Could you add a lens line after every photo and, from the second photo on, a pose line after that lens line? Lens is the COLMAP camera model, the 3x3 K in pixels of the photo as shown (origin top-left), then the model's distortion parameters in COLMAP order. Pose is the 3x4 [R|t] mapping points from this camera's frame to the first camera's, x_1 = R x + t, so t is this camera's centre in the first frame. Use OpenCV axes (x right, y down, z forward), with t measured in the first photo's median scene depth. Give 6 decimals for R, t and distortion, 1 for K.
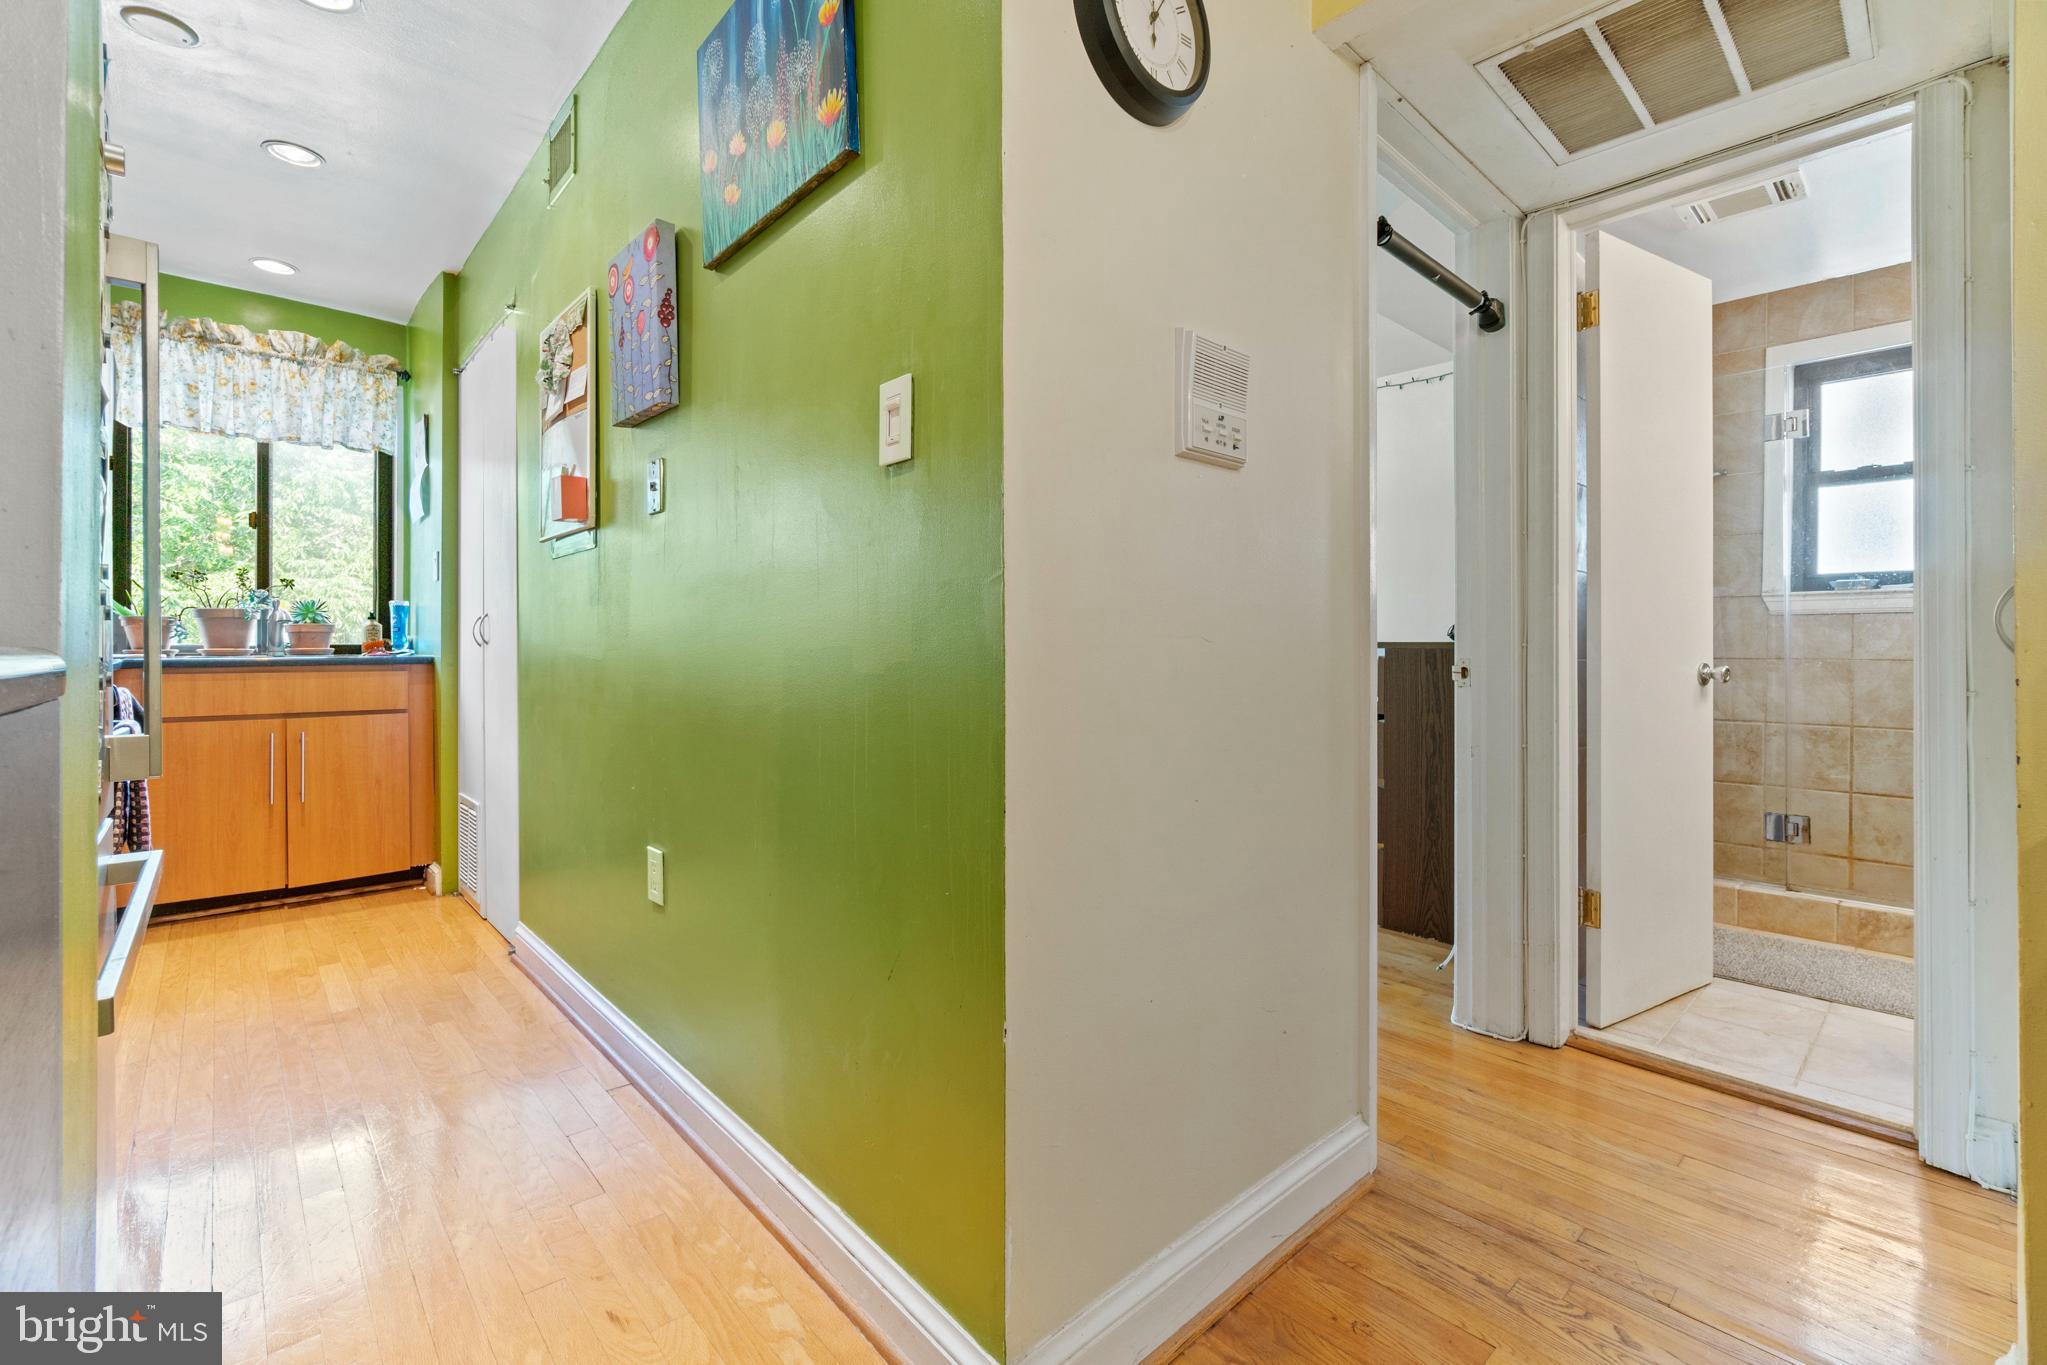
lens RADIAL K [[887.4, 0, 1002.2], [0, 887.4, 654.0], [0, 0, 1]] dist [-0.002926, -0.000007]
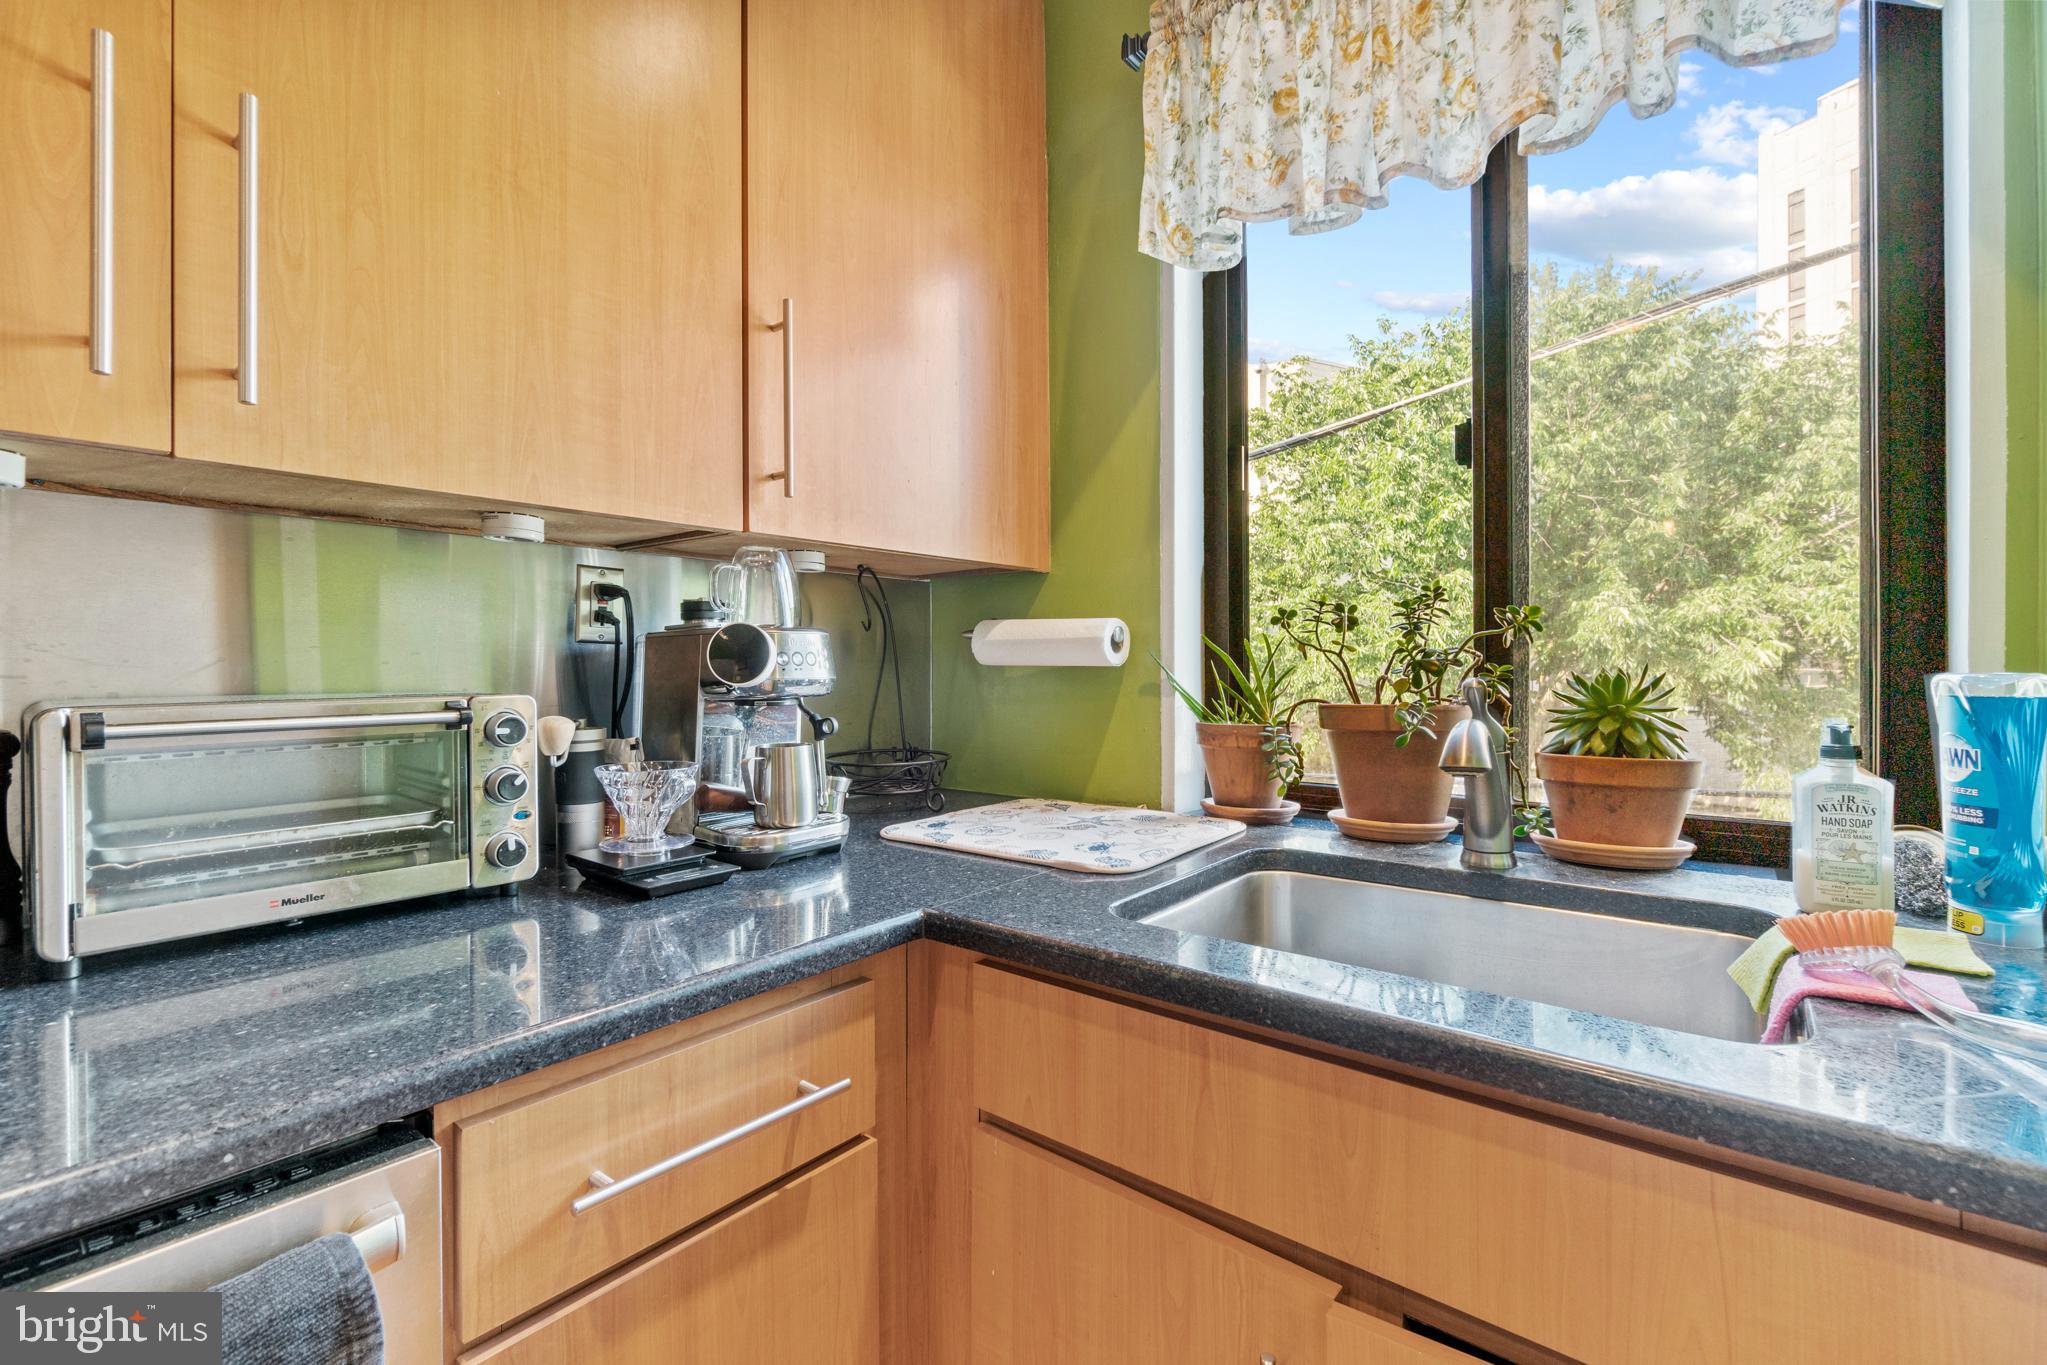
lens RADIAL K [[887.4, 0, 1018.5], [0, 887.4, 673.5], [0, 0, 1]] dist [-0.002926, -0.000007]
pose [[0.163858, 0.001022, -0.986483, -0.594941], [0.005980, 0.999980, 0.002029, -0.070054], [0.986466, -0.006232, 0.163849, 0.860054]]
